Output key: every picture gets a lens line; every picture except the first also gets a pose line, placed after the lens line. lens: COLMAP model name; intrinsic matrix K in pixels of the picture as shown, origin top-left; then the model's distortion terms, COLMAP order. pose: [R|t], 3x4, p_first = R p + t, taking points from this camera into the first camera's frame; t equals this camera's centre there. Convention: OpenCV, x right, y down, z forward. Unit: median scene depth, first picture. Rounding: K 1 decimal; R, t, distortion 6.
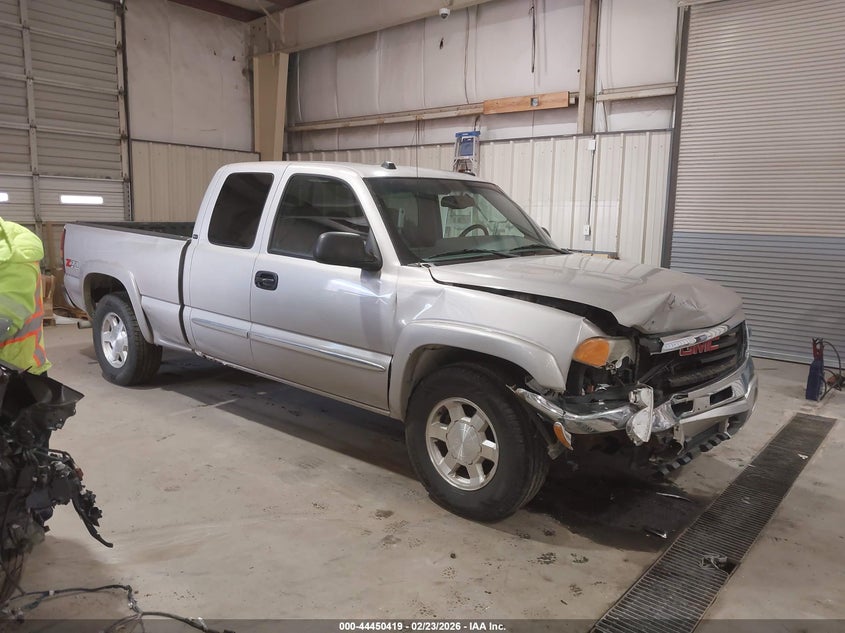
lens RADIAL K [[656.8, 0, 421.4], [0, 656.8, 313.7], [0, 0, 1]] dist [0.015058, -0.014697]
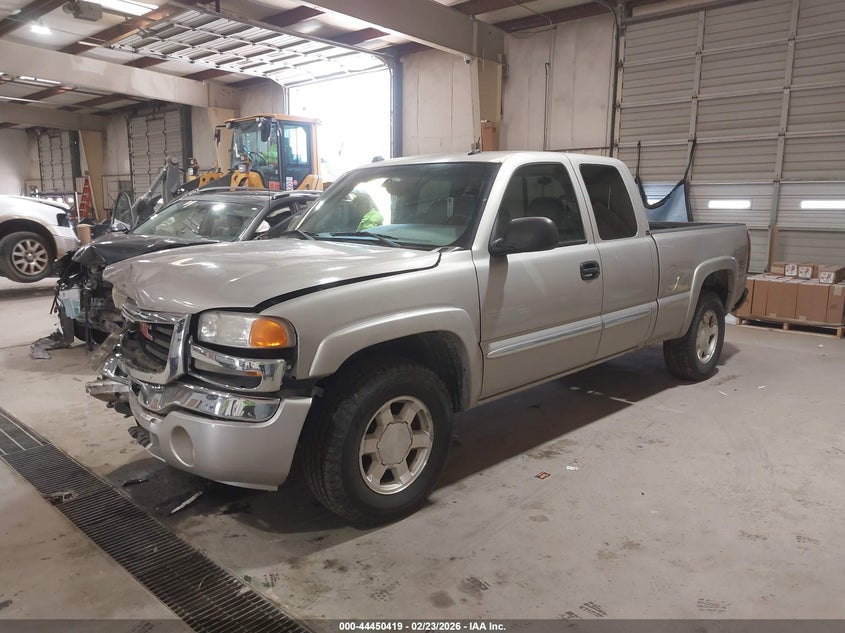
lens RADIAL K [[656.8, 0, 425.8], [0, 656.8, 315.6], [0, 0, 1]] dist [0.015058, -0.014697]
pose [[-0.059607, 0.135776, -0.988945, 0.862907], [-0.165261, 0.975693, 0.143917, -0.110881], [0.984447, 0.172013, -0.035719, 0.925563]]
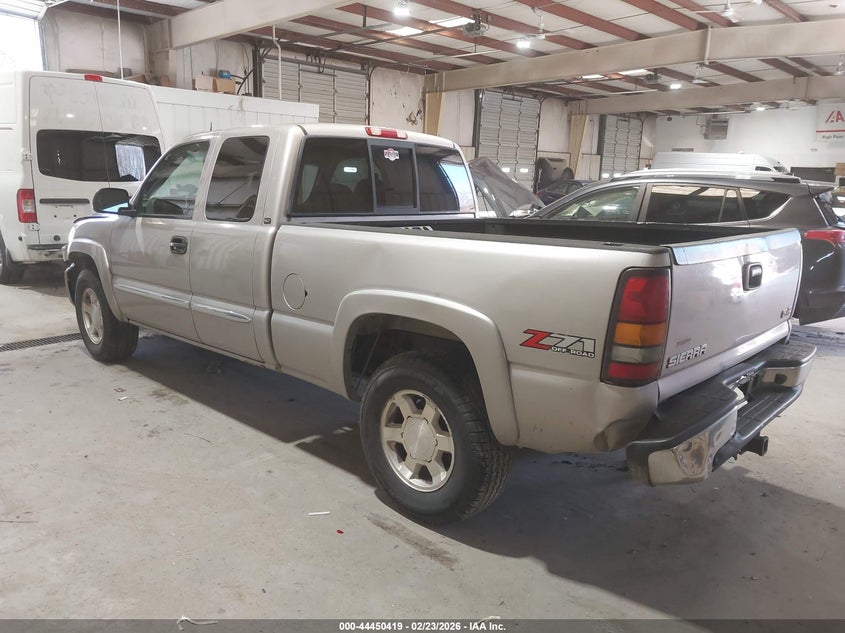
lens RADIAL K [[683.3, 0, 427.9], [0, 683.3, 319.8], [0, 0, 1]] dist [0.017025, 0.002195]
pose [[-0.997049, -0.058824, 0.049317, -0.335665], [-0.037482, 0.933745, 0.355971, -0.315416], [-0.066989, 0.353072, -0.933195, 1.917046]]
